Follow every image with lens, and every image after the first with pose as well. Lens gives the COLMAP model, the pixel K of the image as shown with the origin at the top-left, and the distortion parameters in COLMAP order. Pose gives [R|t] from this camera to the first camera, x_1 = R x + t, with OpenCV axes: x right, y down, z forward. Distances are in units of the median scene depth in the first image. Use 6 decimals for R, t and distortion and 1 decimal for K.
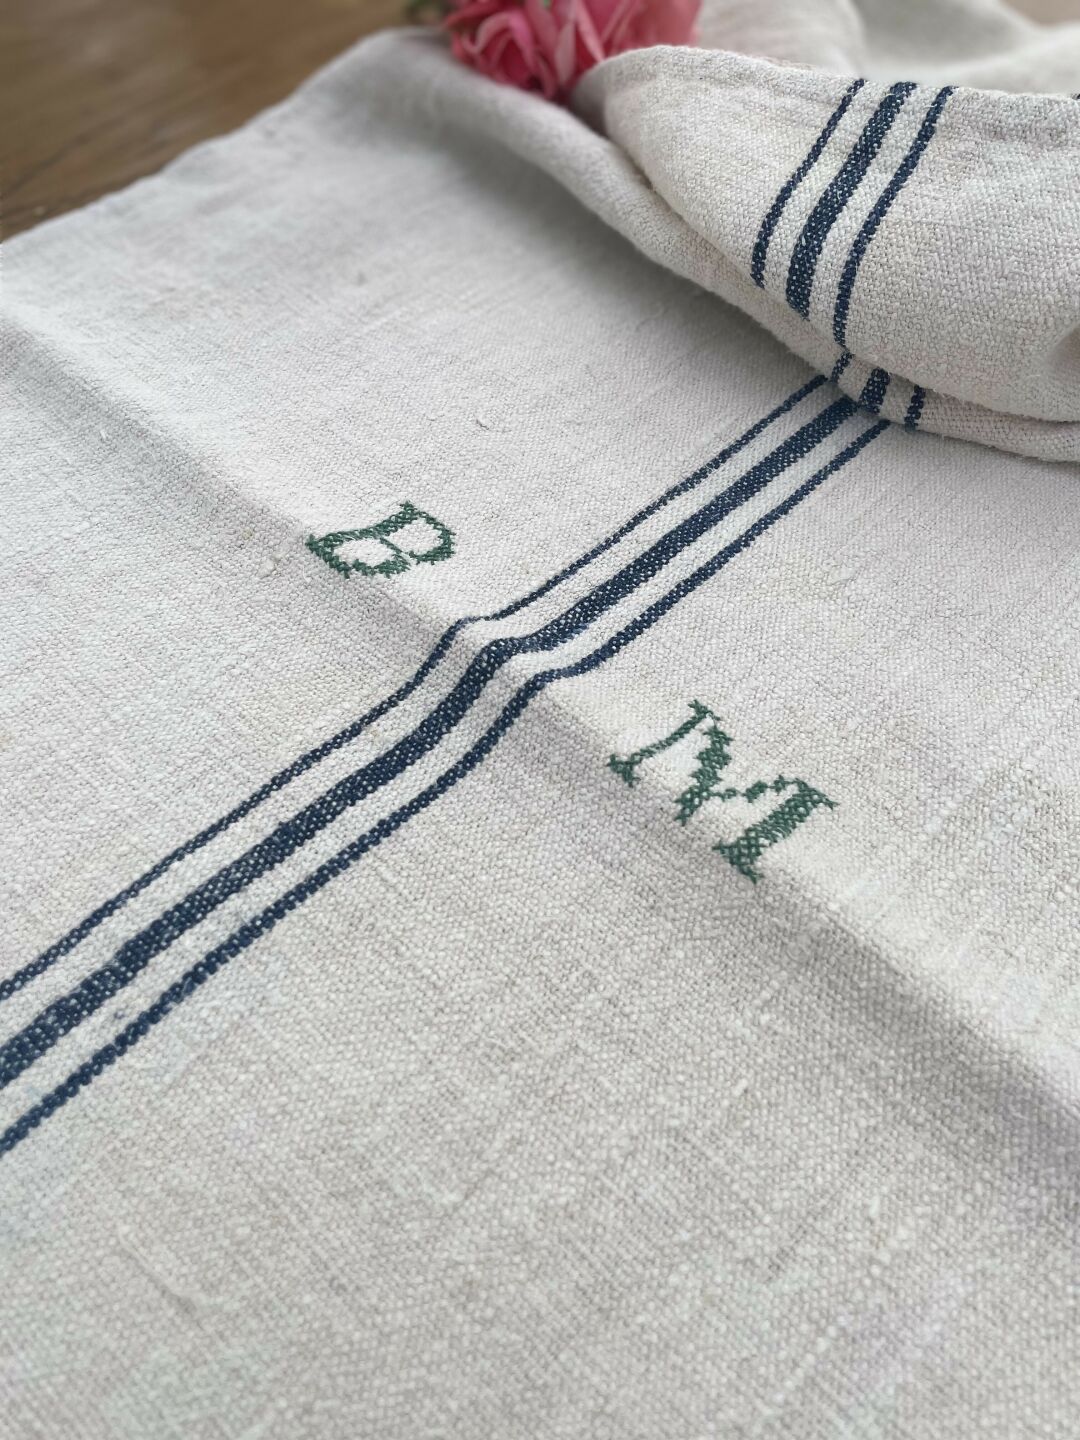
lens RADIAL K [[1104.9, 0, 554.5], [0, 1104.9, 715.8], [0, 0, 1]] dist [0.090196, -0.137144]
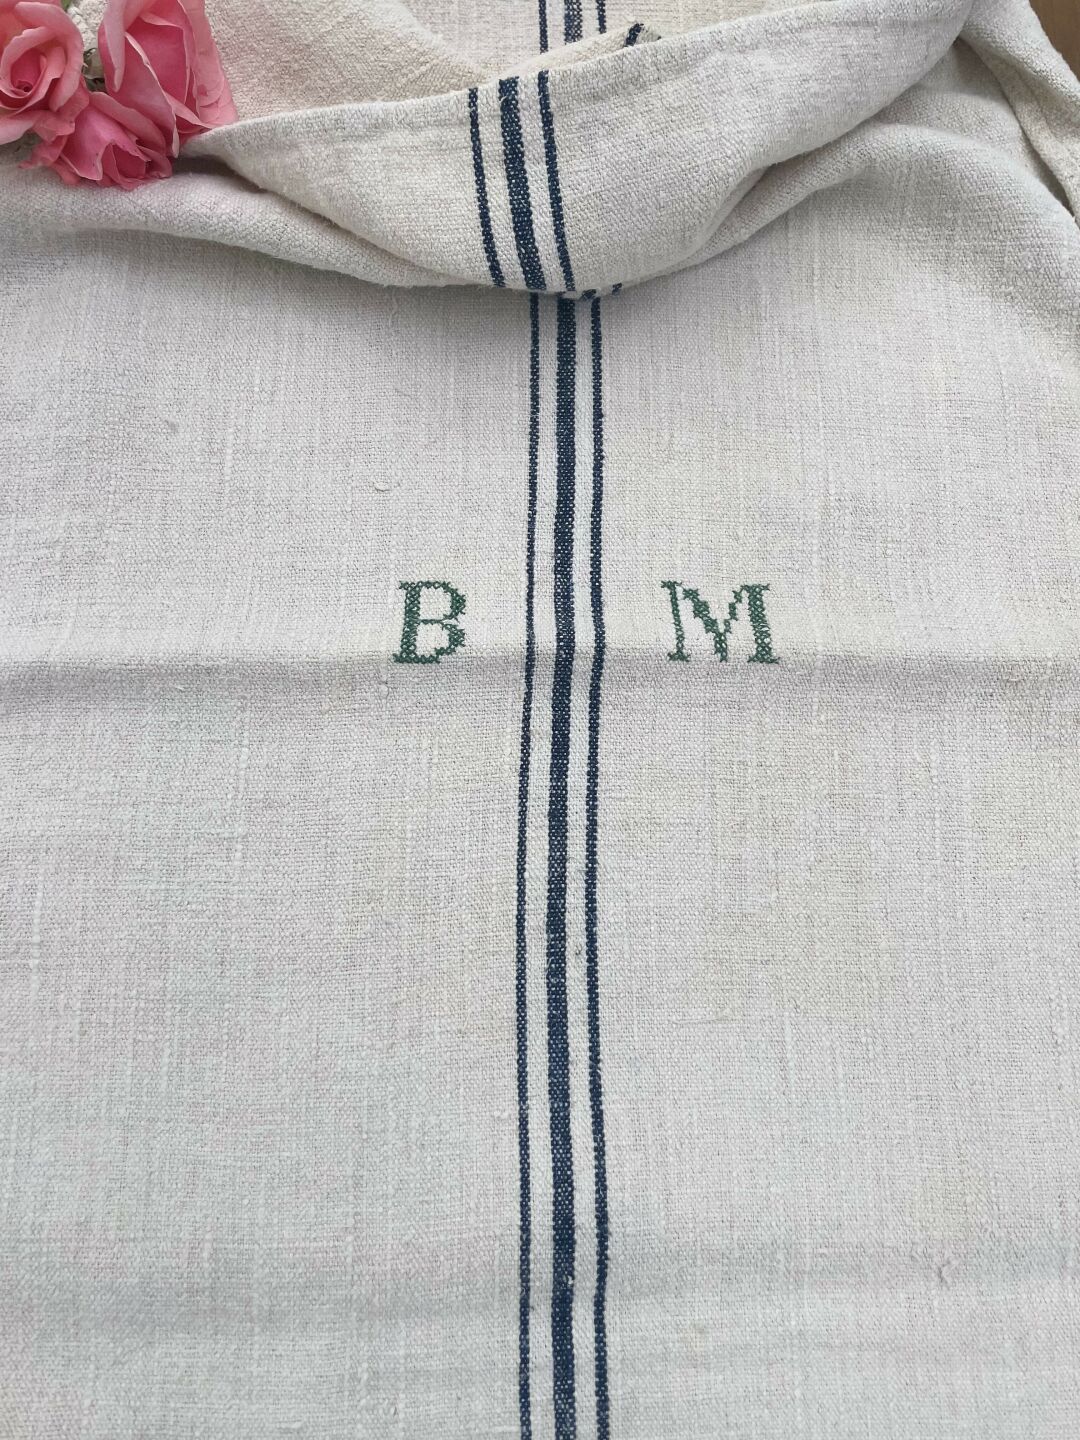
lens RADIAL K [[1087.9, 0, 569.4], [0, 1087.9, 741.5], [0, 0, 1]] dist [0.070474, -0.087996]
pose [[0.736291, -0.660547, 0.146810, -0.357740], [0.534137, 0.700557, 0.473199, -0.677810], [-0.415419, -0.269995, 0.868637, -0.366341]]
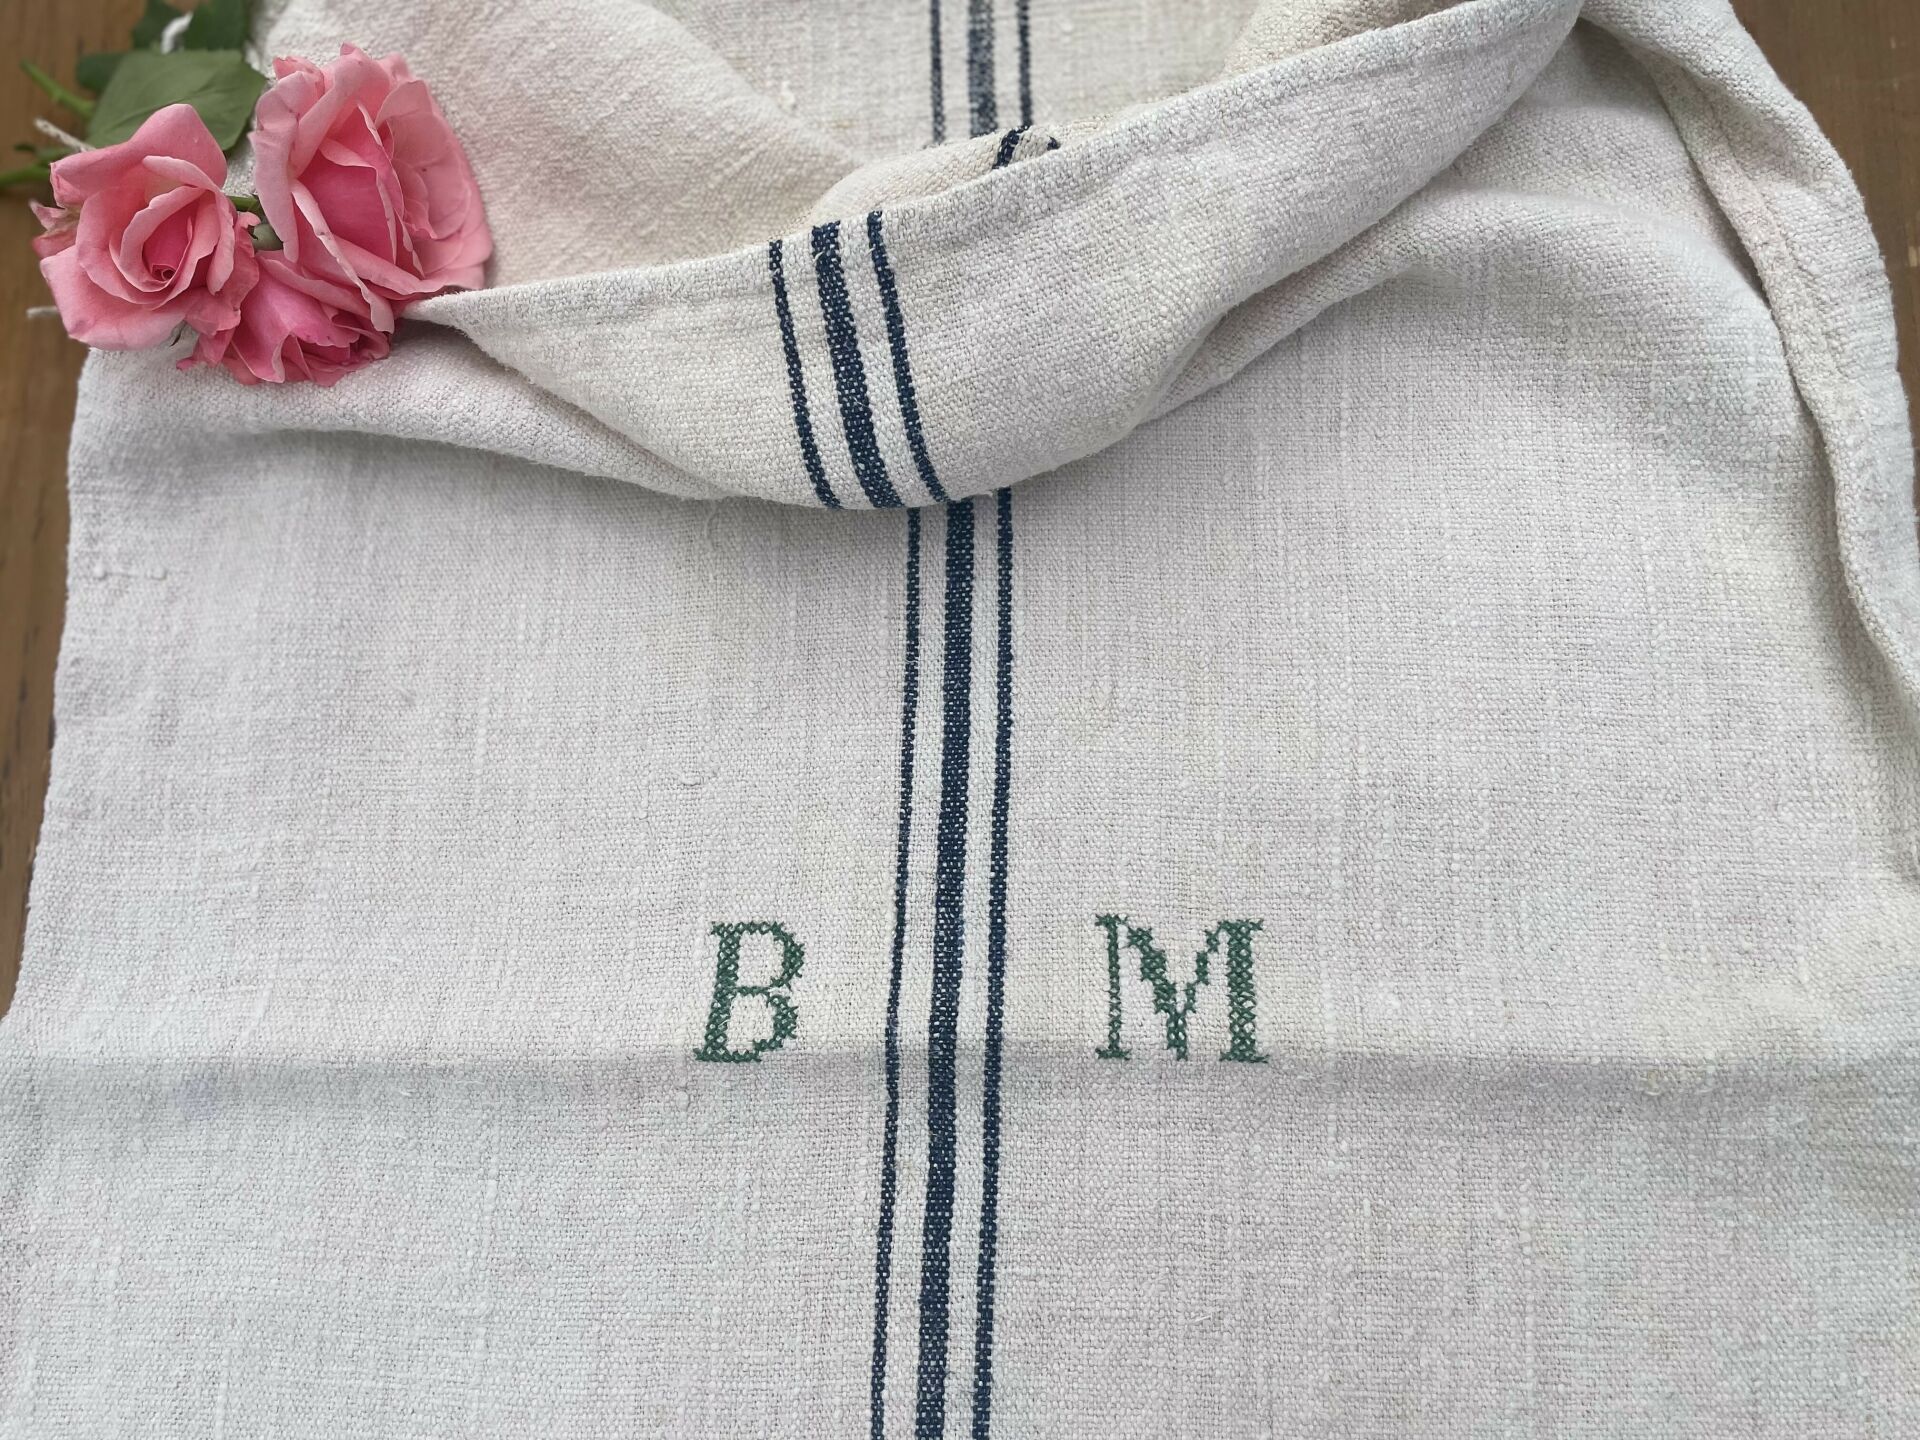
lens RADIAL K [[1473.2, 0, 984.7], [0, 1473.2, 749.0], [0, 0, 1]] dist [0.090196, -0.137144]
pose [[0.739728, -0.672646, 0.018729, 0.134405], [0.609634, 0.681696, 0.404521, -0.772950], [-0.284867, -0.287817, 0.914337, -0.207429]]
